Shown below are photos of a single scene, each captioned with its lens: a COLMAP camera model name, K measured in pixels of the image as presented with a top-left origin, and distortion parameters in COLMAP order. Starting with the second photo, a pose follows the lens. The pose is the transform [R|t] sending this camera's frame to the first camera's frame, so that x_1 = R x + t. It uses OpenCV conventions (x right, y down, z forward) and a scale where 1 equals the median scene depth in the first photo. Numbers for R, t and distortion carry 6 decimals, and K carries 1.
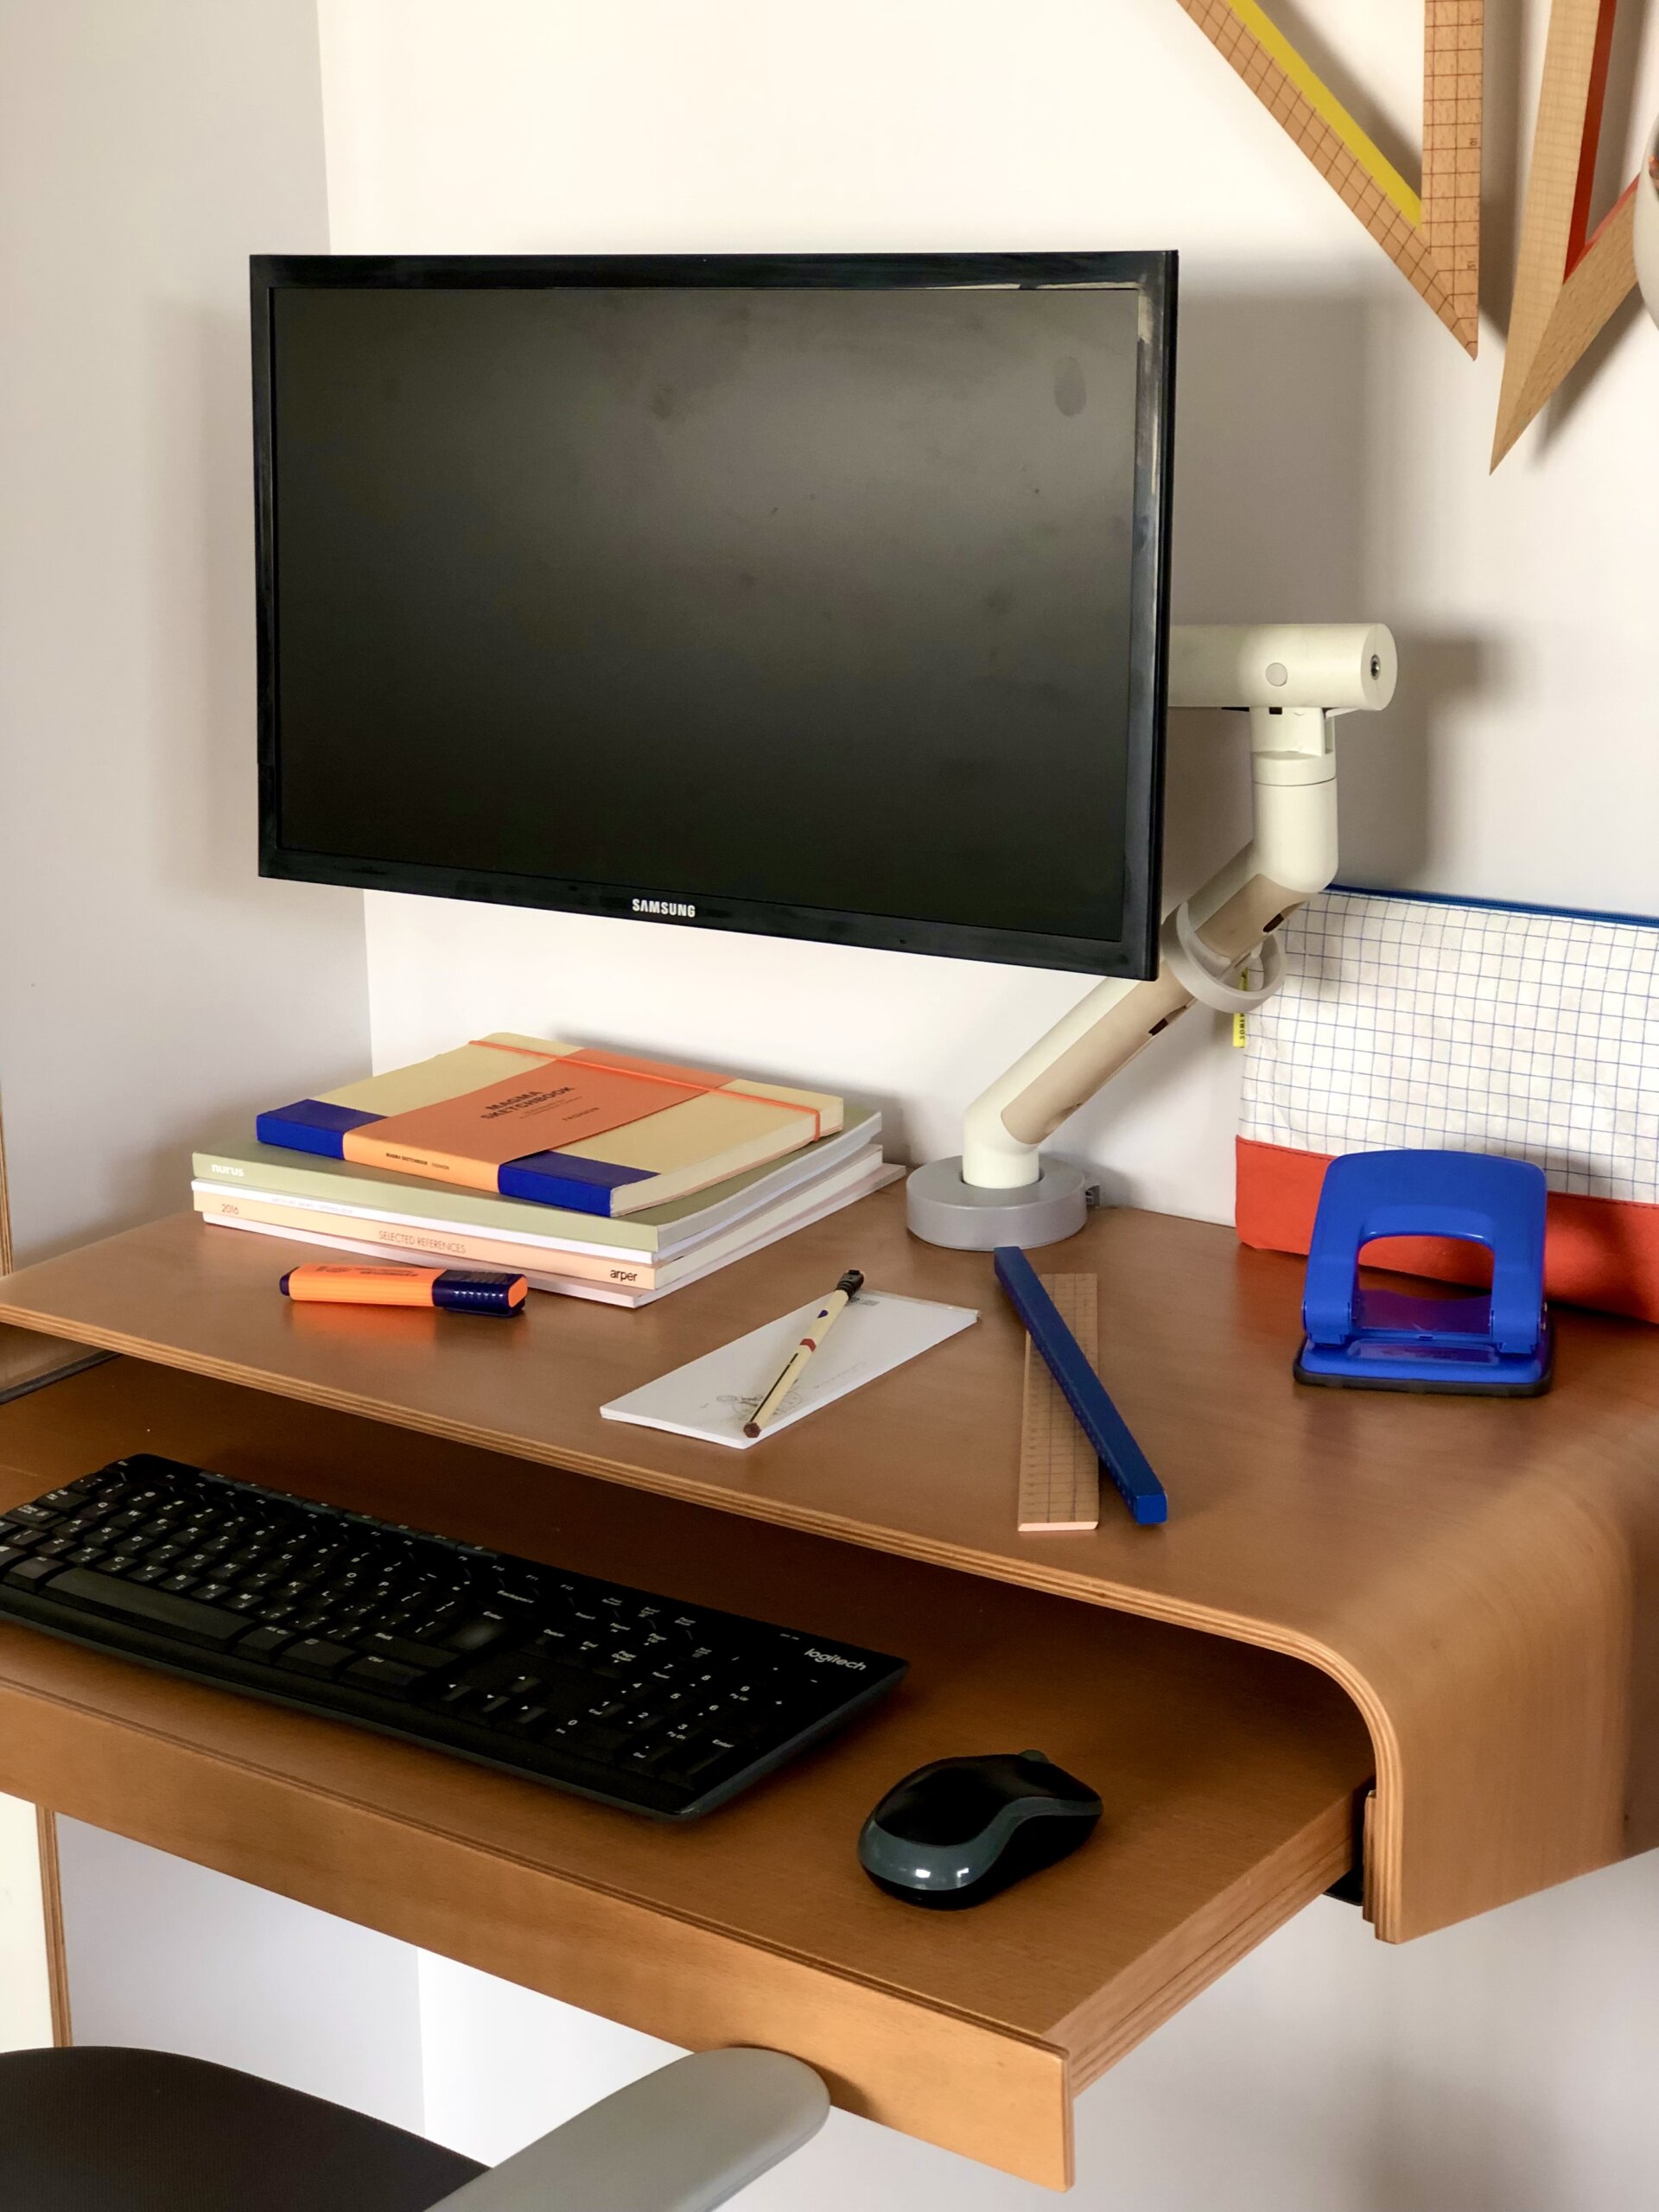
lens RADIAL K [[3586.5, 0, 849.0], [0, 3586.5, 1099.1], [0, 0, 1]] dist [0.017471, 0.000000]
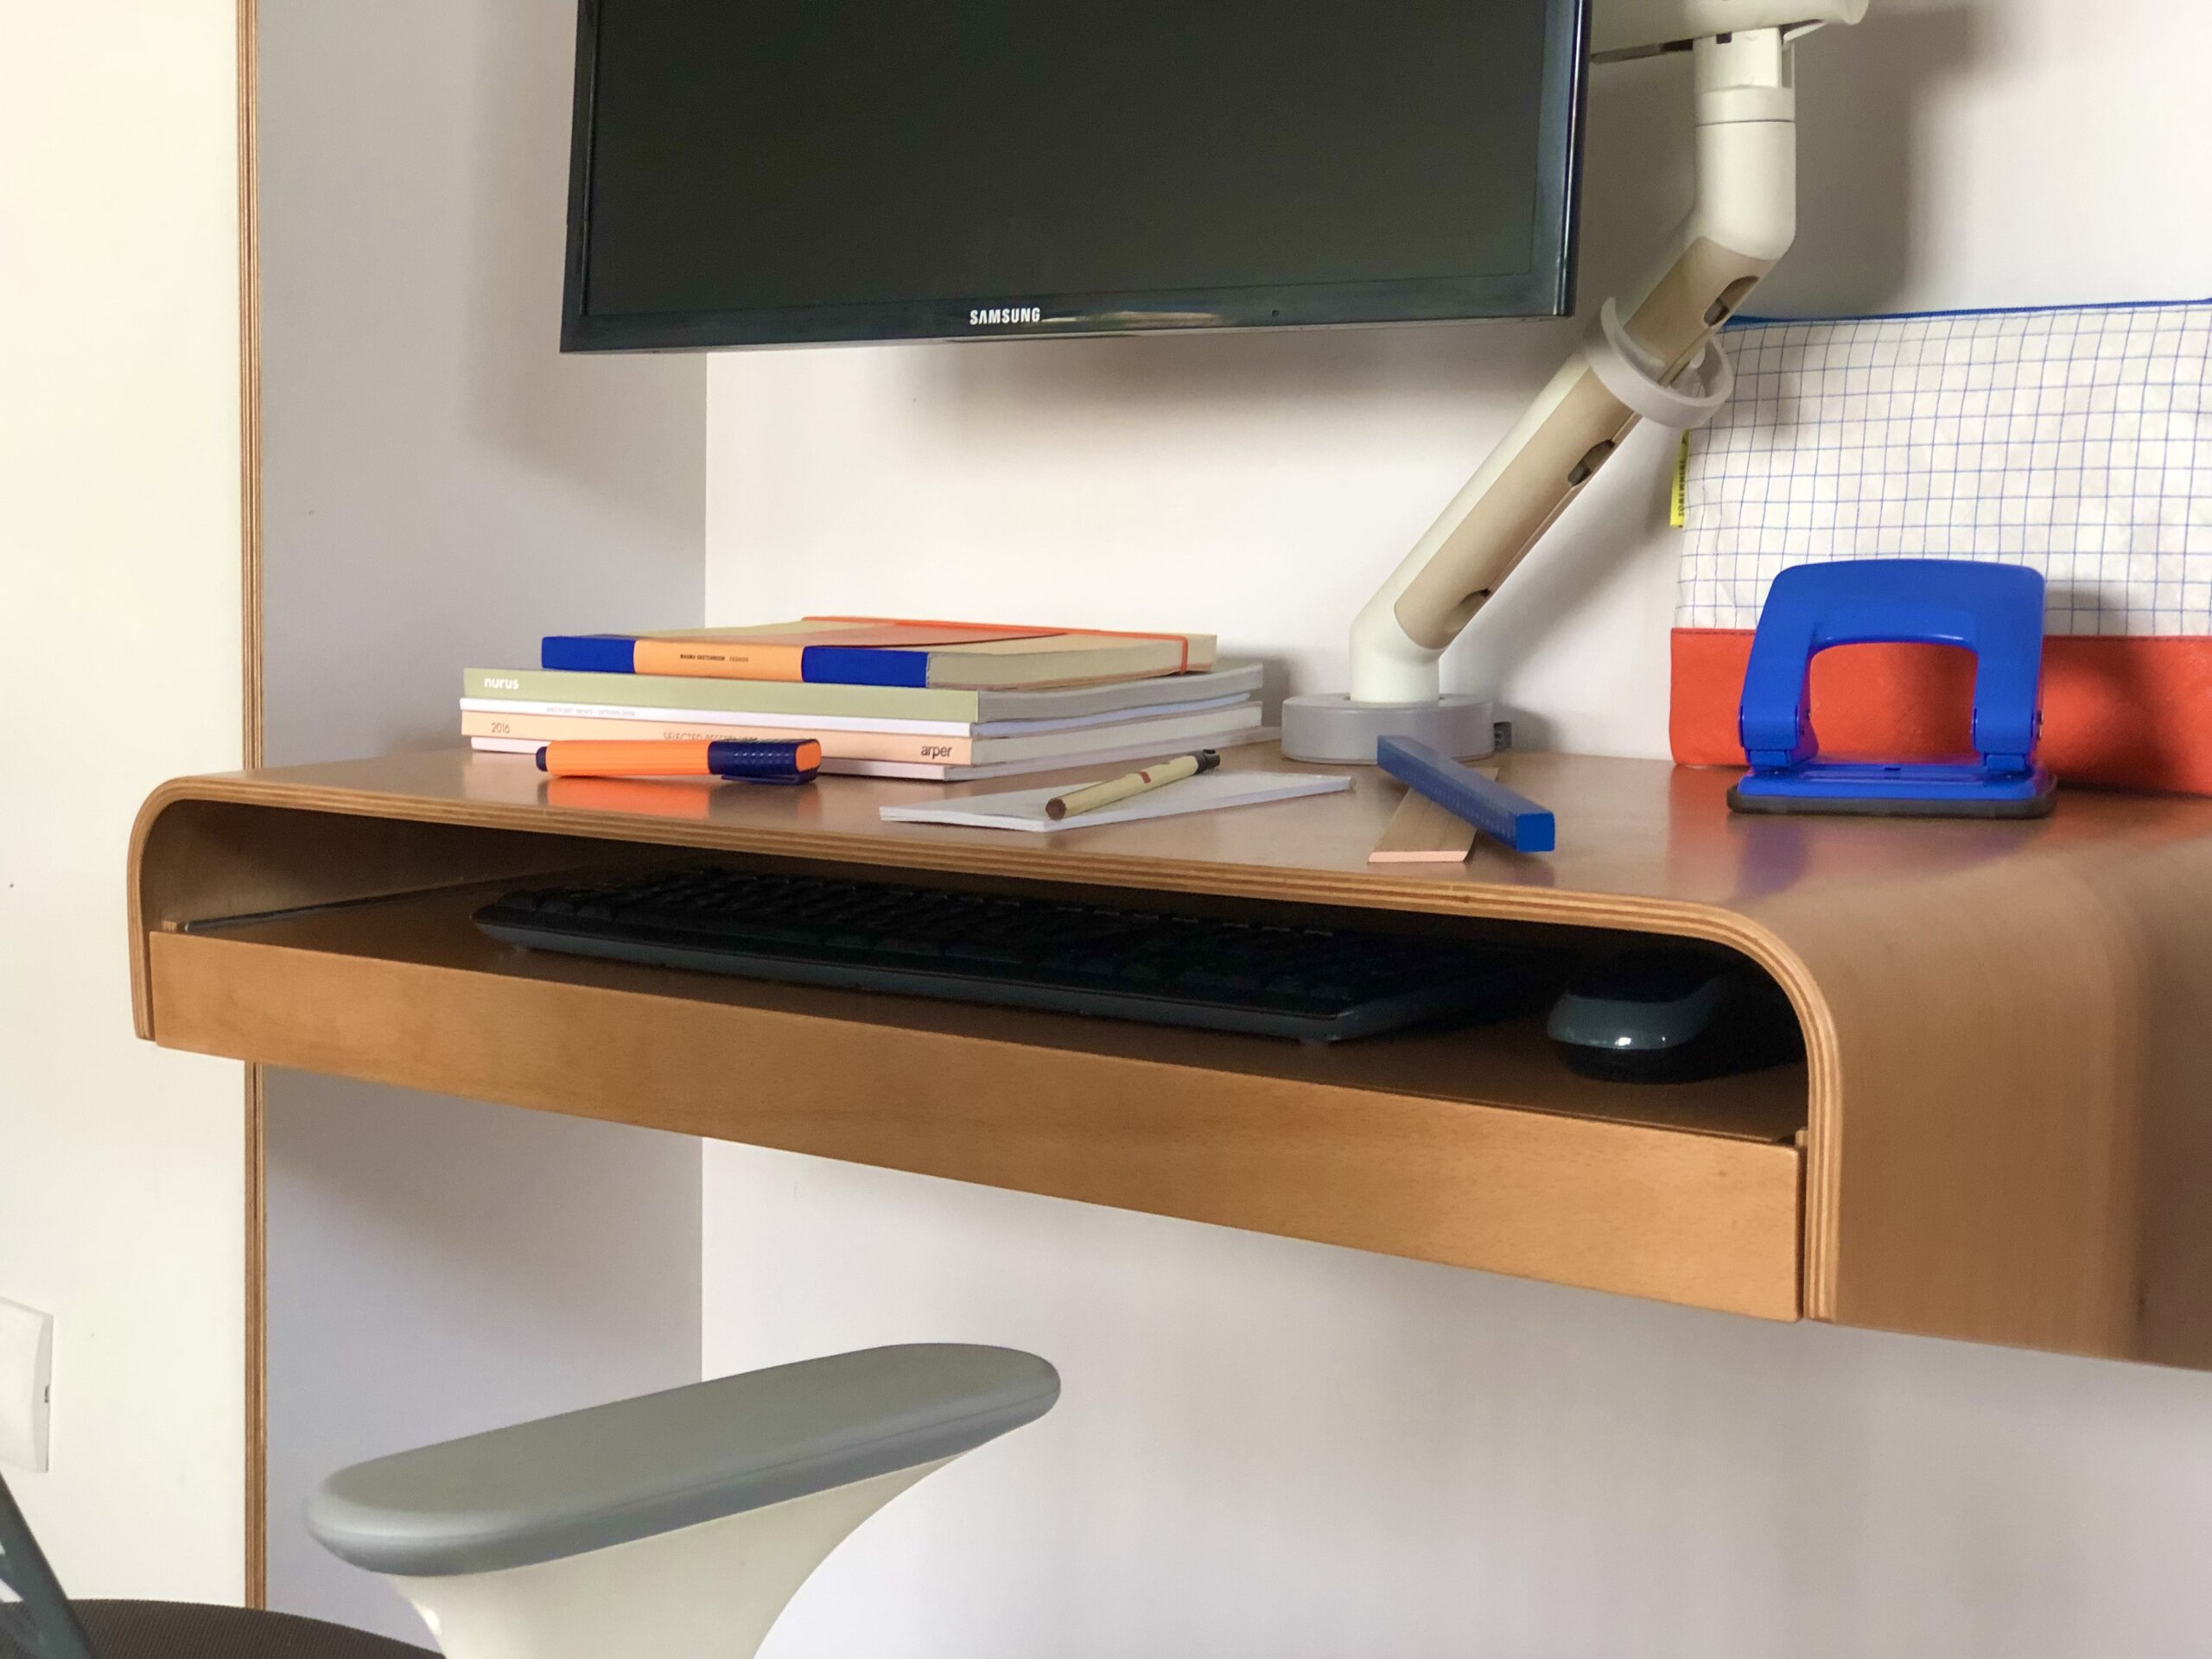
lens RADIAL K [[3586.5, 0, 1095.4], [0, 3586.5, 830.3], [0, 0, 1]] dist [0.017471, 0.000000]
pose [[0.996534, 0.038829, -0.073564, 0.039430], [-0.051094, 0.983601, -0.172971, 0.222677], [0.065641, 0.176130, 0.982176, 0.185062]]
